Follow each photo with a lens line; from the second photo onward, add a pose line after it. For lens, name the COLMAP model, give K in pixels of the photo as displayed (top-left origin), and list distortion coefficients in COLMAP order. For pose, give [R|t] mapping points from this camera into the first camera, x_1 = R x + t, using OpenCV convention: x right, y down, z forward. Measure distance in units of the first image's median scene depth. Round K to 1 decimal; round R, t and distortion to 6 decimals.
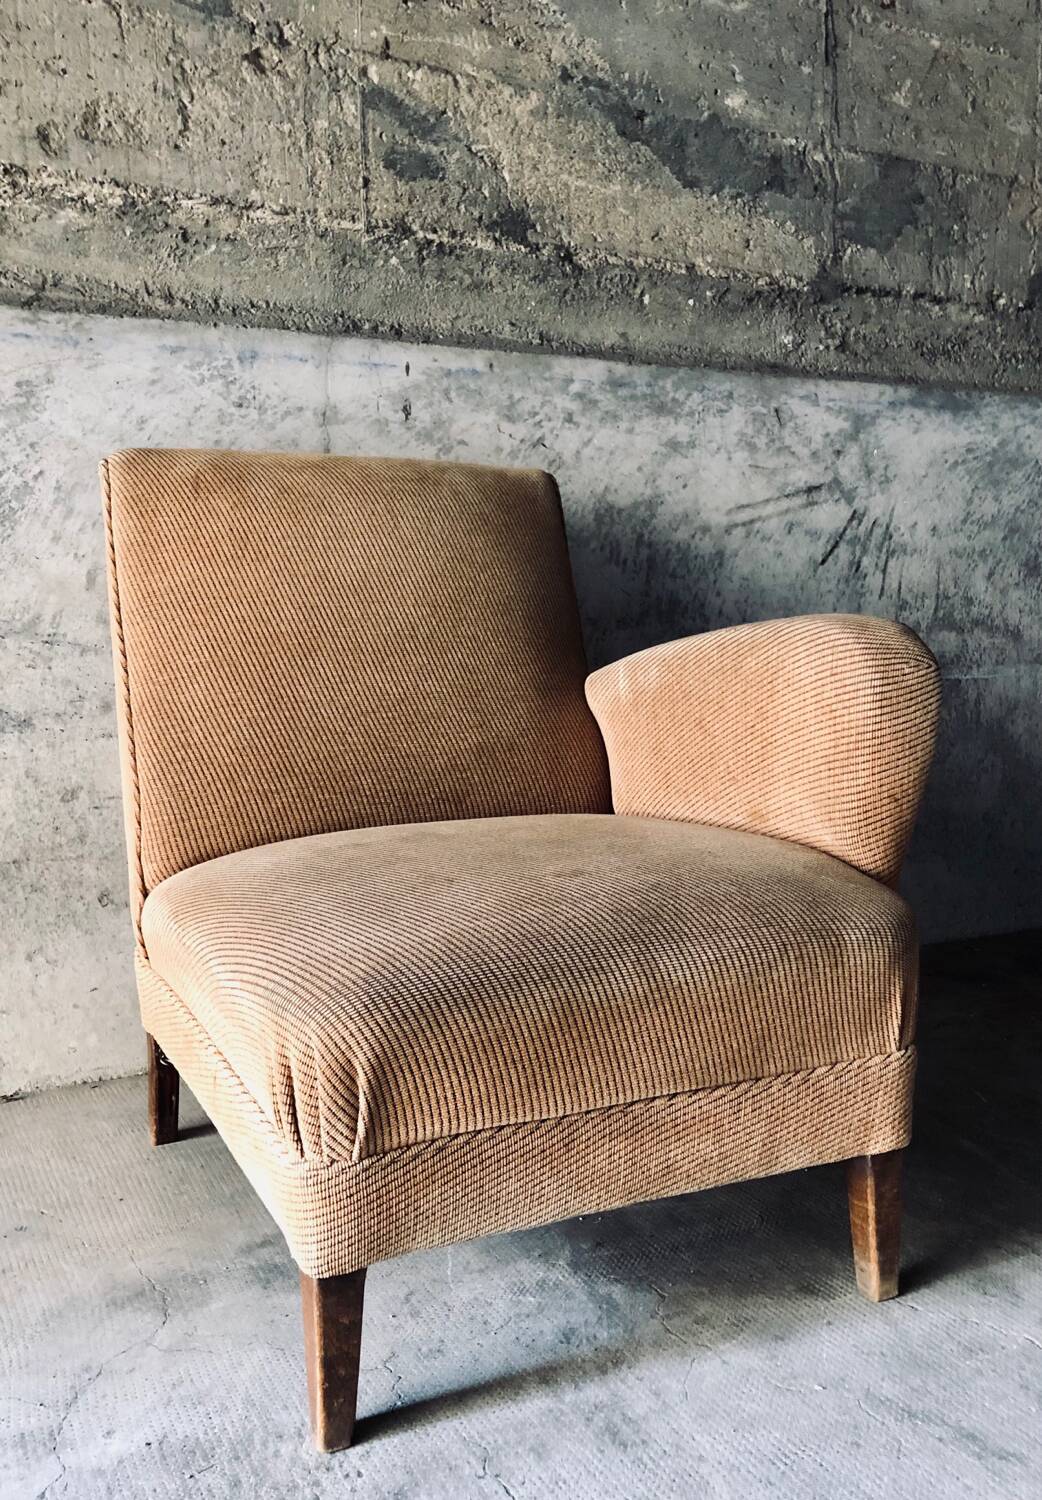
lens RADIAL K [[1298.0, 0, 484.9], [0, 1298.0, 778.6], [0, 0, 1]] dist [-0.011830, 0.044725]
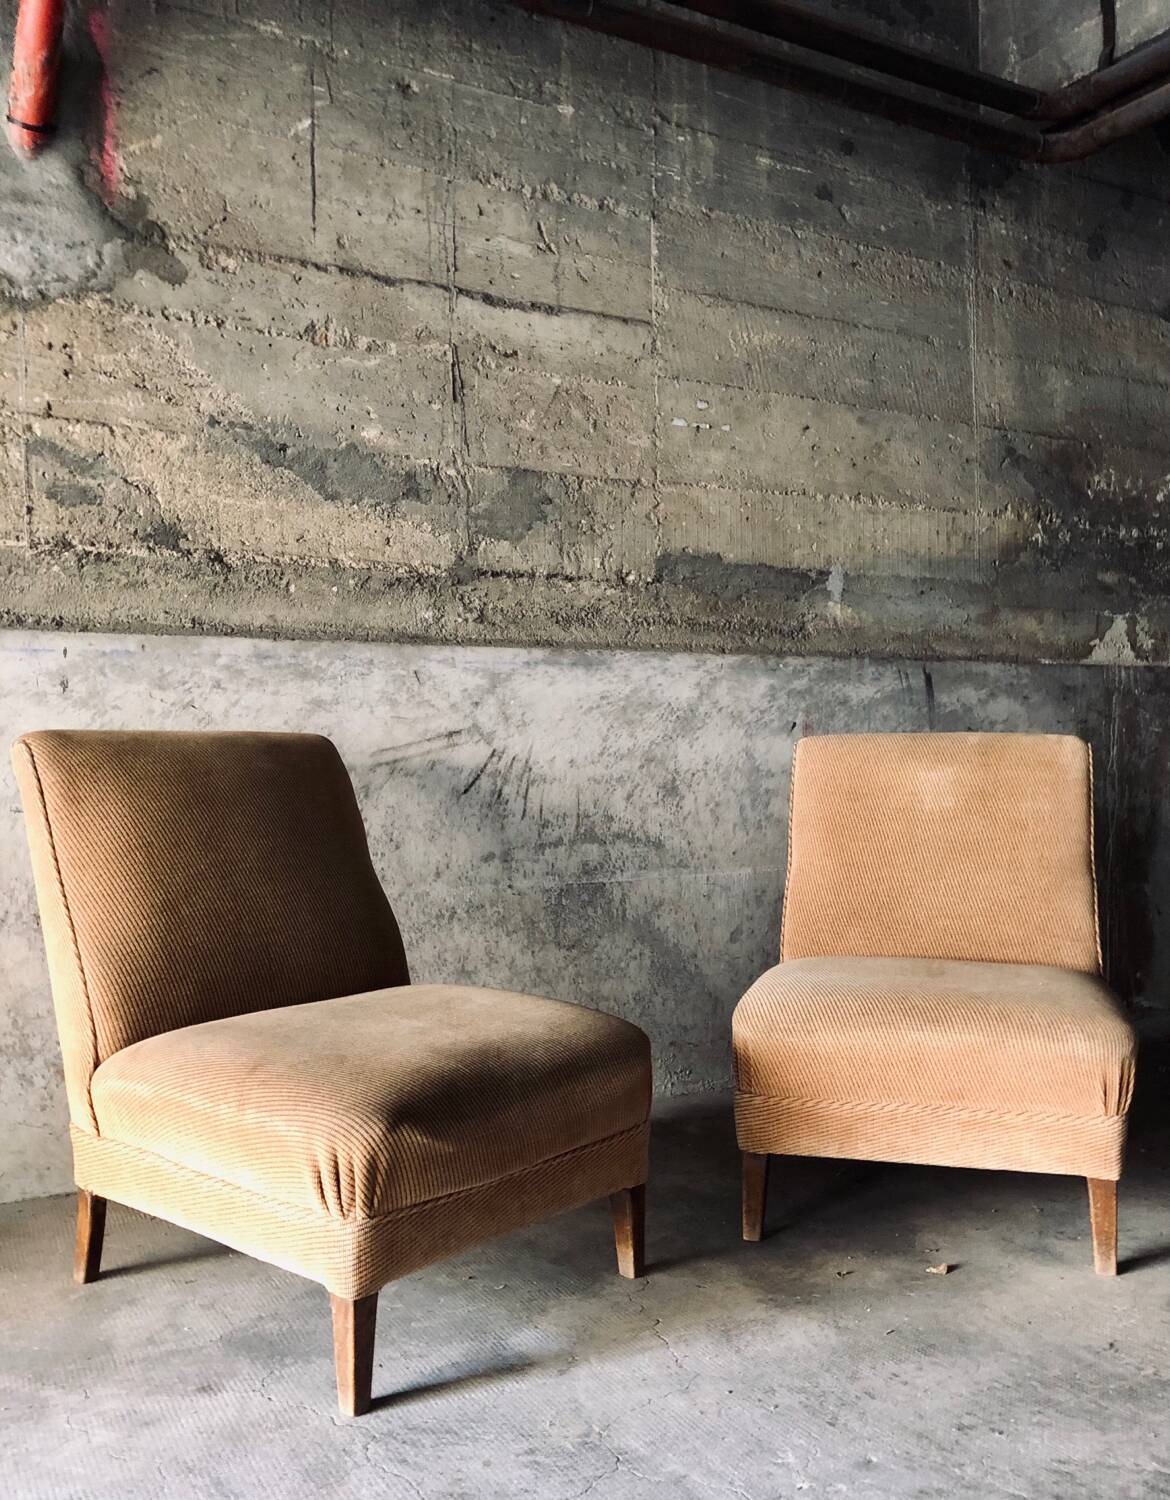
lens RADIAL K [[1319.2, 0, 609.0], [0, 1319.2, 804.1], [0, 0, 1]] dist [0.032901, -0.039700]
pose [[0.998874, -0.003330, 0.047330, 0.389517], [0.007836, 0.995413, -0.095354, -0.041426], [-0.046795, 0.095617, 0.994318, -0.275292]]
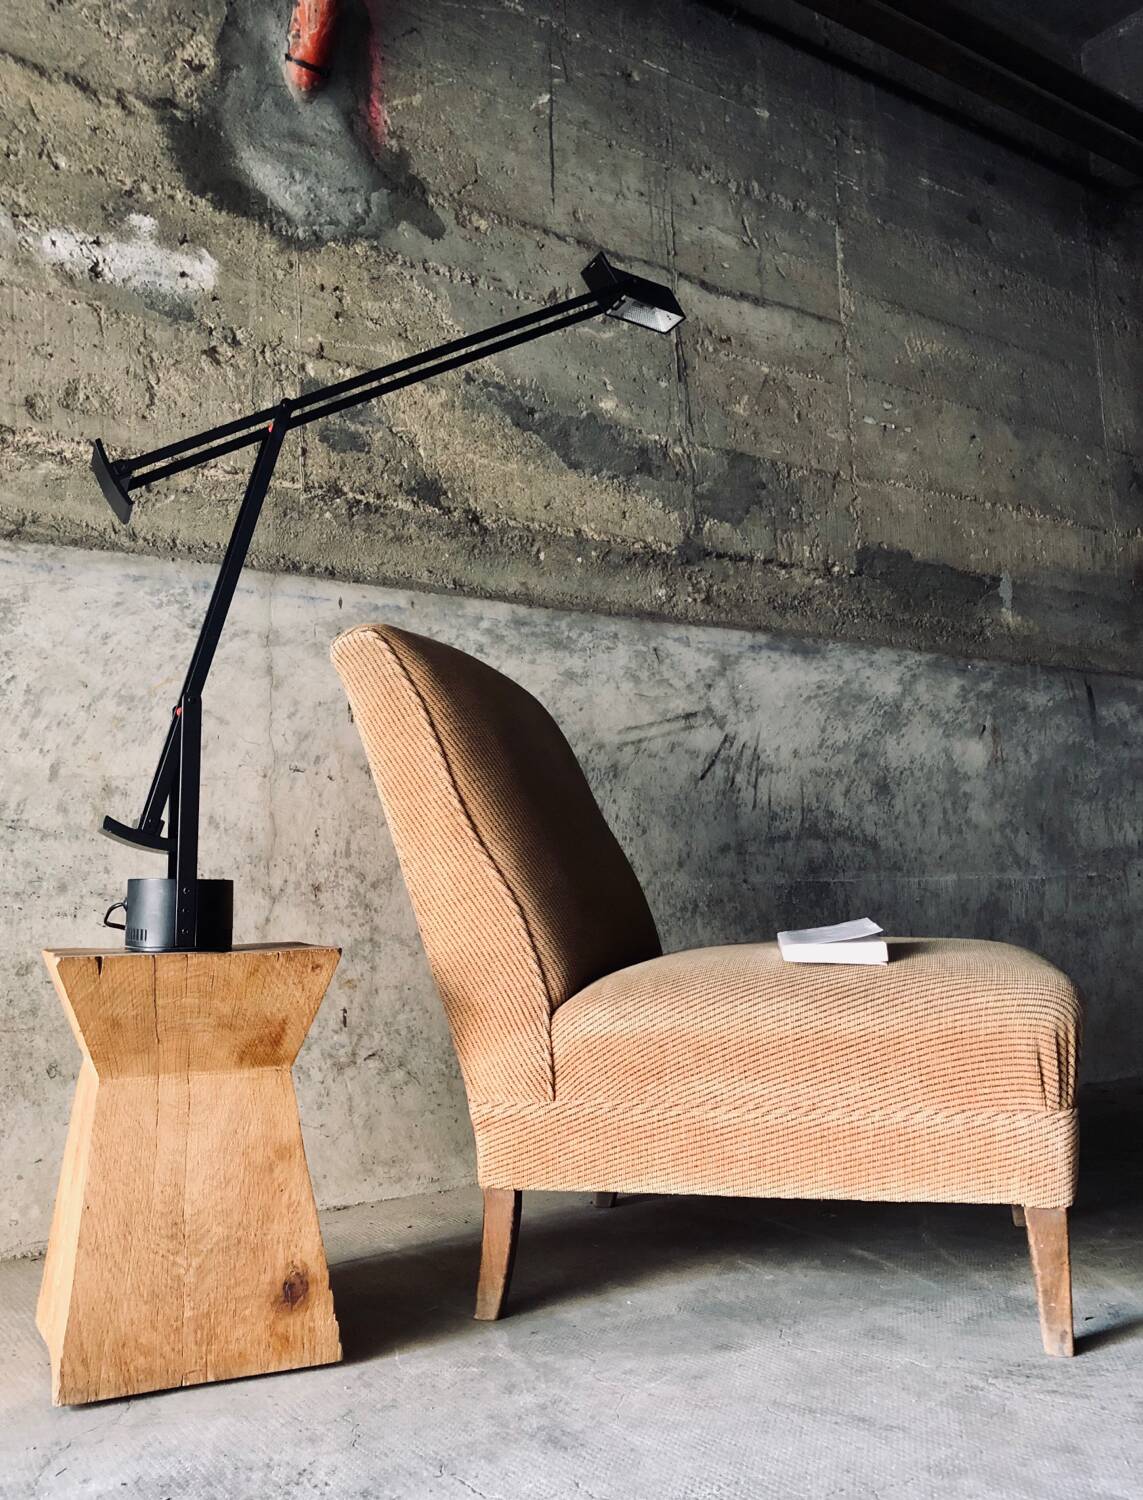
lens RADIAL K [[1304.0, 0, 548.6], [0, 1304.0, 810.5], [0, 0, 1]] dist [0.051615, -0.098662]
pose [[0.992197, -0.012863, 0.124015, -0.021196], [0.038678, 0.977347, -0.208081, 0.112015], [-0.118529, 0.211254, 0.970218, -0.113259]]
